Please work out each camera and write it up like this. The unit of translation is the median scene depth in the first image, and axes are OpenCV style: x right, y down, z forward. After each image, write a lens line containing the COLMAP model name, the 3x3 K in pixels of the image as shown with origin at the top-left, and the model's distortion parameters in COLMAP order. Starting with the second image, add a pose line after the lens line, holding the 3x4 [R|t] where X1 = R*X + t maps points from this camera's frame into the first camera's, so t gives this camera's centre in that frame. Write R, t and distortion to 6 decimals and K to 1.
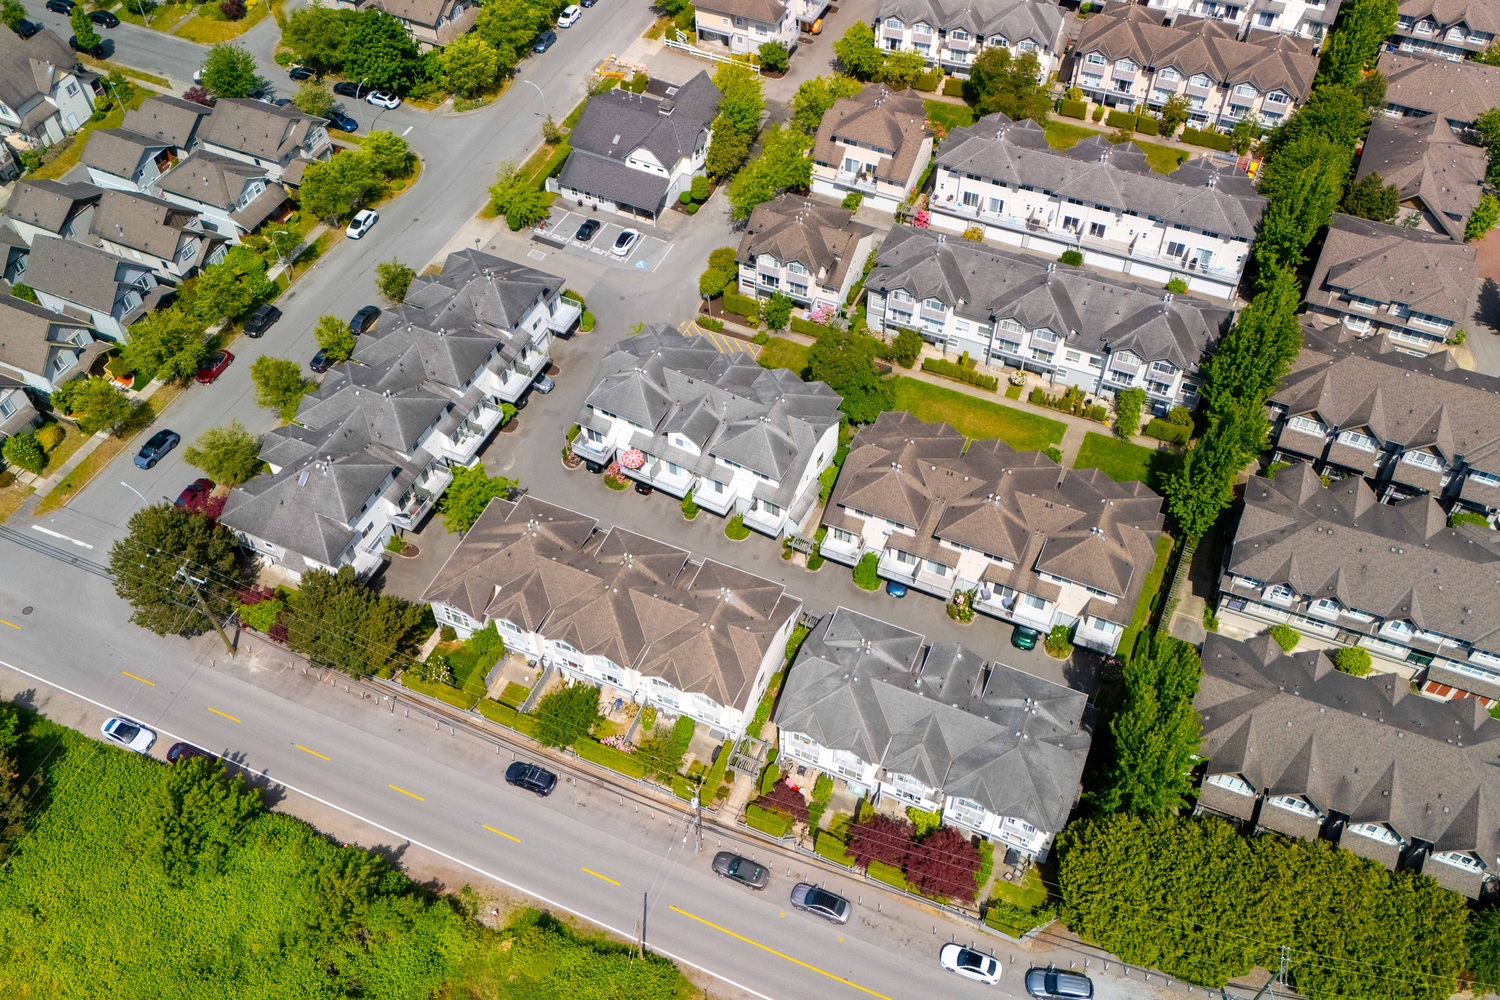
lens RADIAL K [[1297.3, 0, 752.3], [0, 1297.3, 500.7], [0, 0, 1]] dist [0.003223, 0.006683]
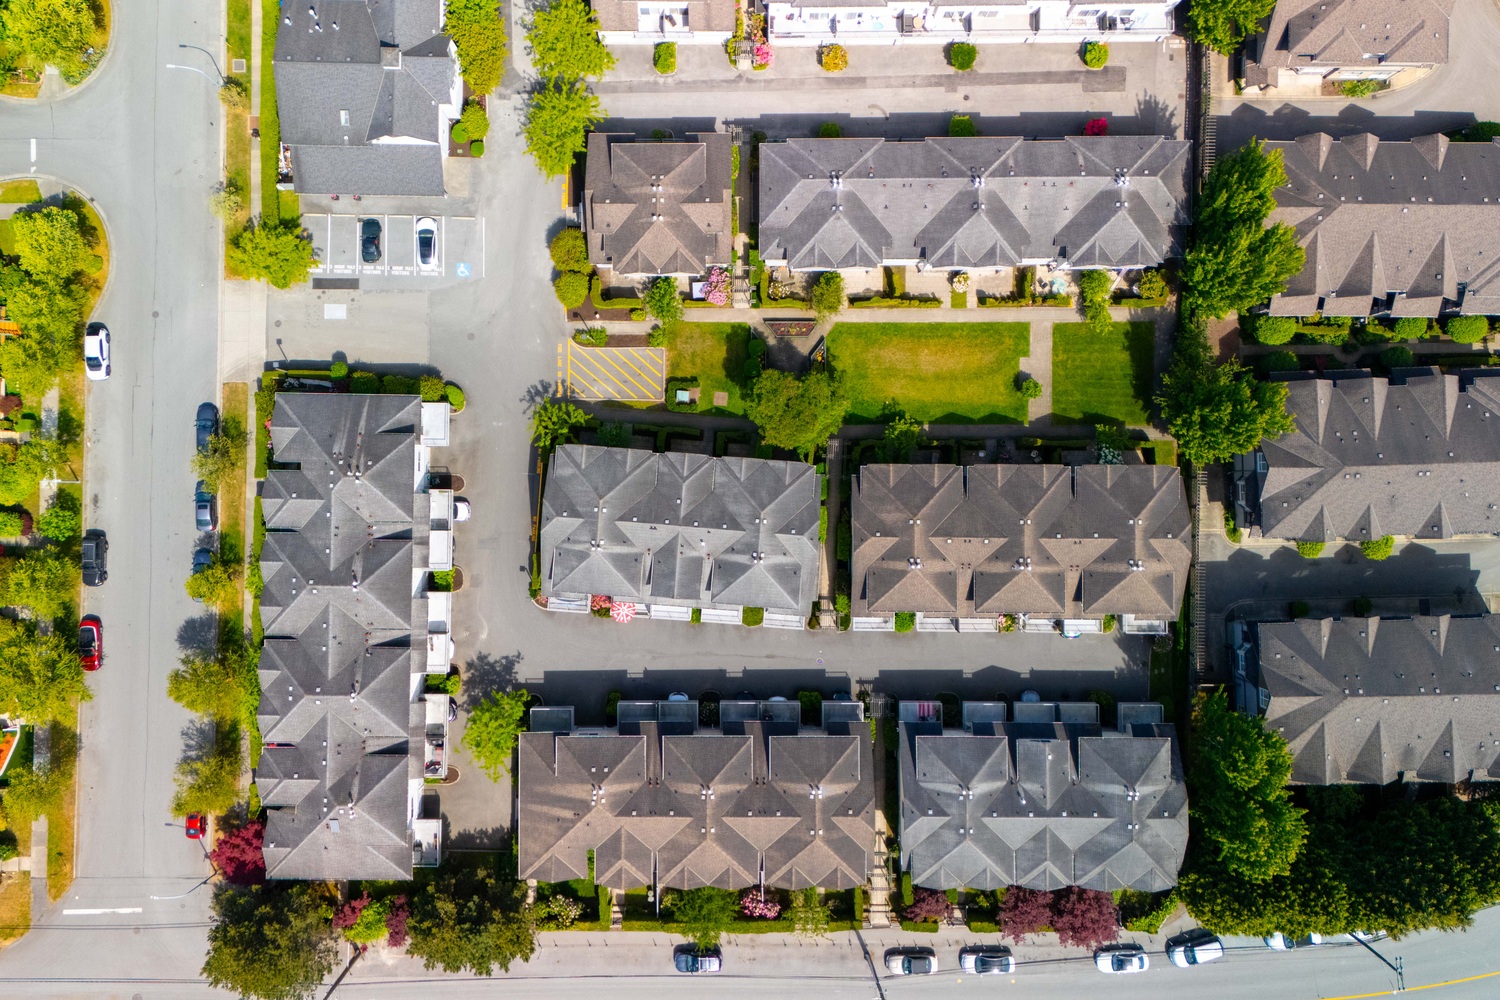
lens RADIAL K [[1297.3, 0, 749.2], [0, 1297.3, 500.5], [0, 0, 1]] dist [0.003223, 0.006683]
pose [[0.914377, -0.404819, 0.006064, 0.013213], [0.312139, 0.714418, 0.626240, -0.579592], [-0.257846, -0.570726, 0.779607, 0.286458]]
